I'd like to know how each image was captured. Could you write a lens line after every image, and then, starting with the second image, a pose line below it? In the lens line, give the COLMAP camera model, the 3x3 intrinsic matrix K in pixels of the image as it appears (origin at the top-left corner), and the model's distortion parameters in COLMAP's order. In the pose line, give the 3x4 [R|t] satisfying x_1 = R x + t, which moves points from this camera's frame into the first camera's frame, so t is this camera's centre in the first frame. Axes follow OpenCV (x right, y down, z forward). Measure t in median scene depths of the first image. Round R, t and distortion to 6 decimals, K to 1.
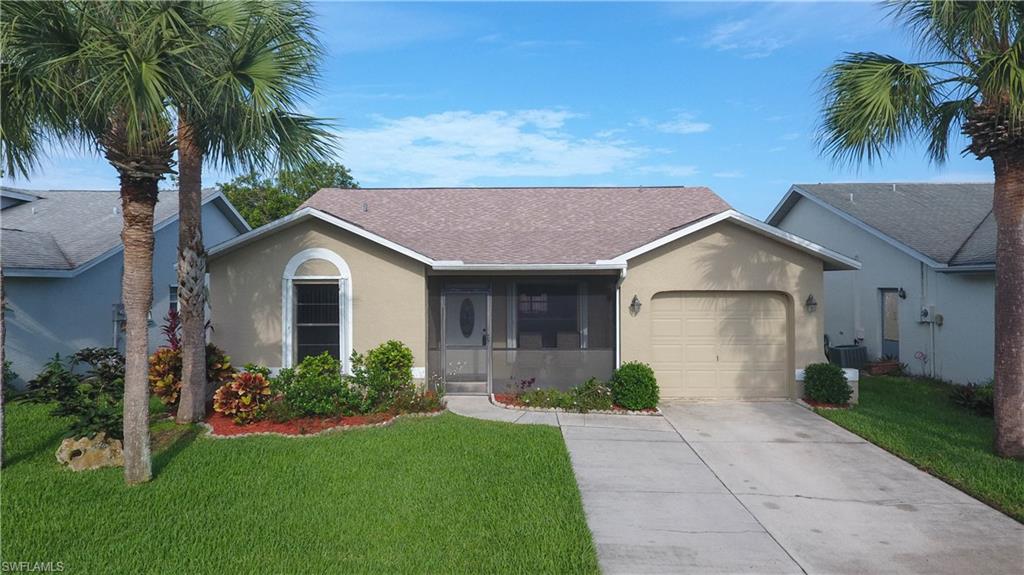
lens RADIAL K [[597.2, 0, 511.2], [0, 597.2, 309.7], [0, 0, 1]] dist [0.000420, 0.001725]
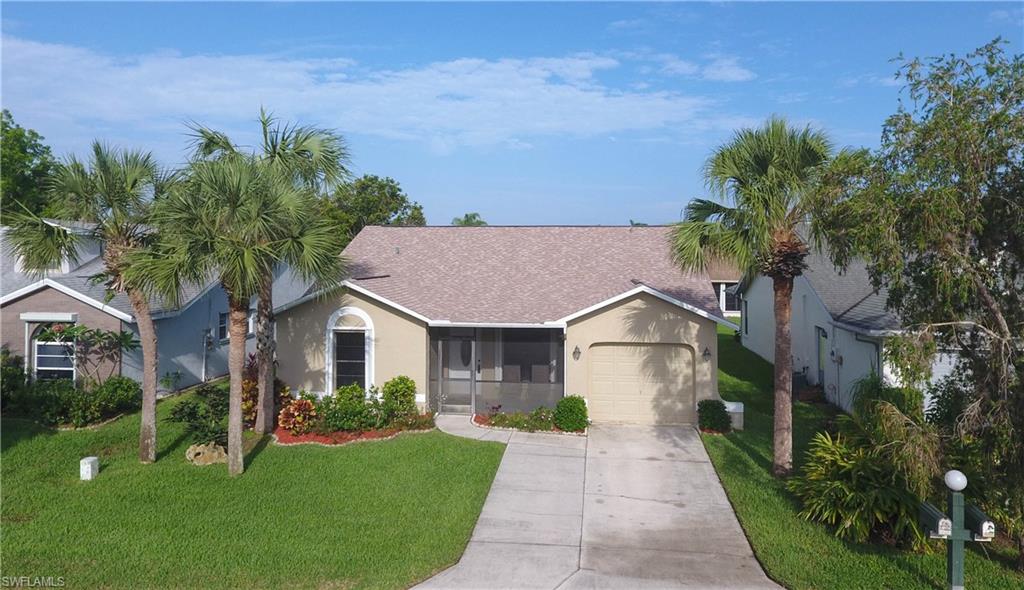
lens RADIAL K [[606.6, 0, 512.0], [0, 606.6, 295.0], [0, 0, 1]] dist [0.000004, -0.000376]
pose [[0.995792, 0.006090, -0.091442, 0.207810], [-0.006741, 0.999954, -0.006812, -0.142777], [0.091397, 0.007400, 0.995787, -0.433858]]
